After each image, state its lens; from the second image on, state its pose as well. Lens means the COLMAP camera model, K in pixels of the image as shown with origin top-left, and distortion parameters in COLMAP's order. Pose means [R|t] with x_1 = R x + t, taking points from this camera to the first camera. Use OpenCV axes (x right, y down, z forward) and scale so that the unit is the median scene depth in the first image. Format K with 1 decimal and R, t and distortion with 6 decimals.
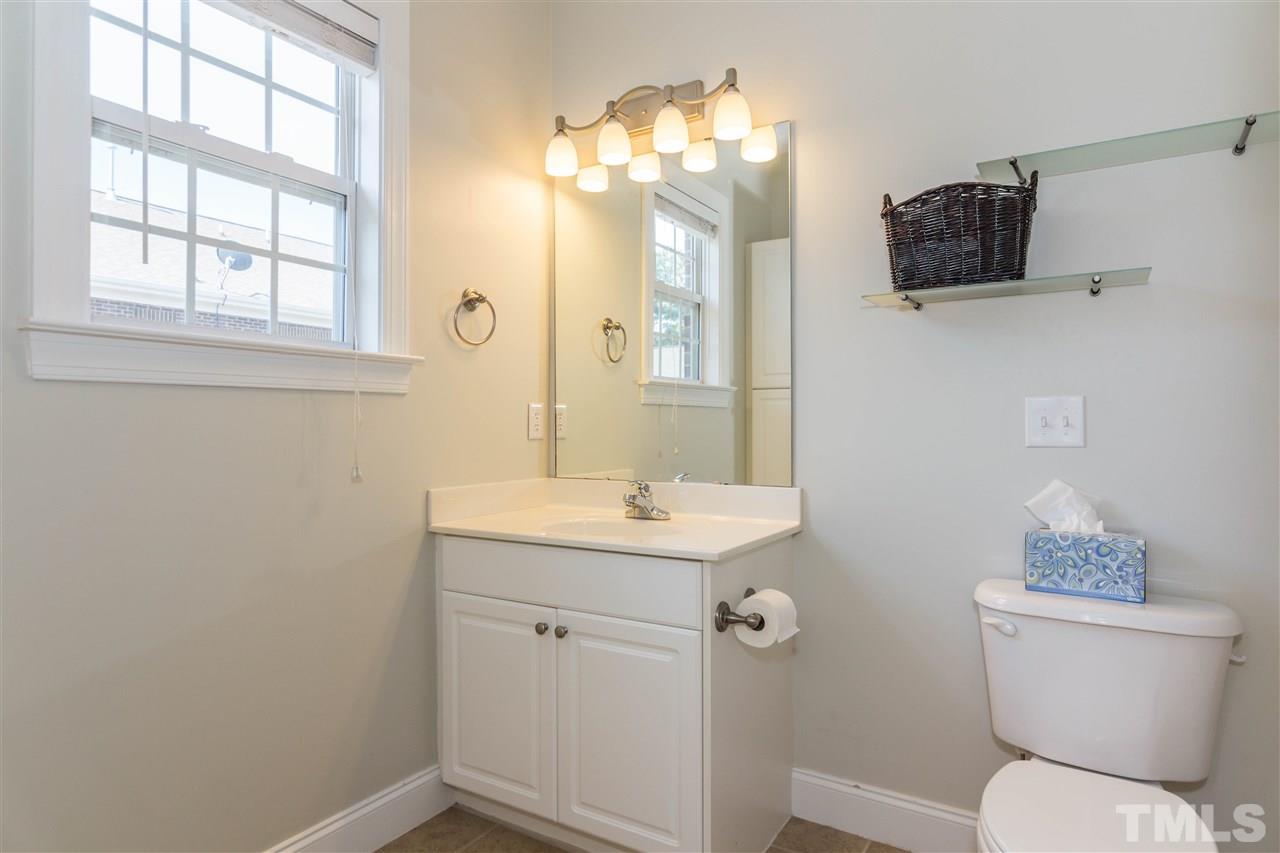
lens RADIAL K [[729.0, 0, 644.1], [0, 729.0, 423.3], [0, 0, 1]] dist [-0.001797, -0.000150]
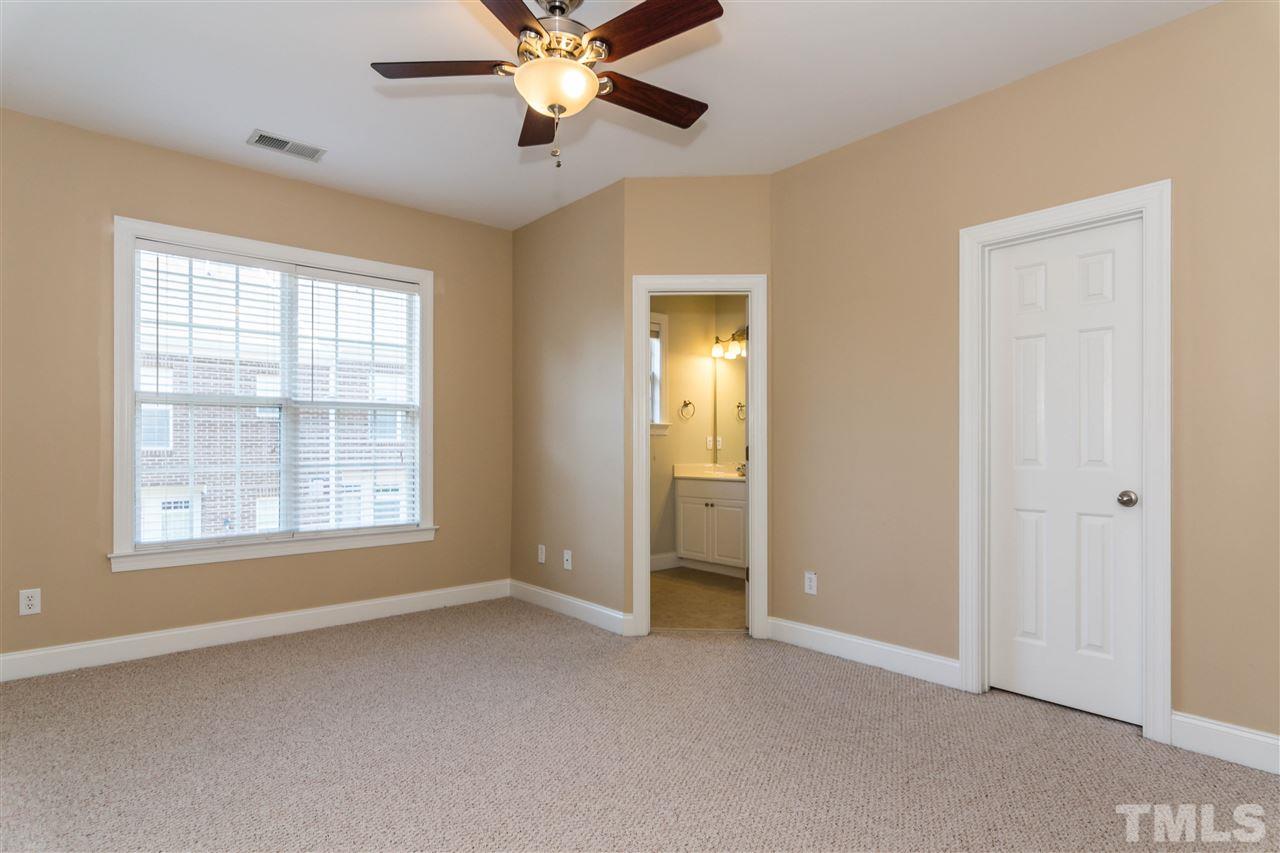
lens RADIAL K [[675.1, 0, 649.8], [0, 675.1, 437.6], [0, 0, 1]] dist [-0.003534, -0.001035]
pose [[0.959505, -0.000277, -0.281691, 0.406499], [-0.001788, 0.999973, -0.007074, -0.006932], [0.281685, 0.007291, 0.959479, -1.735096]]
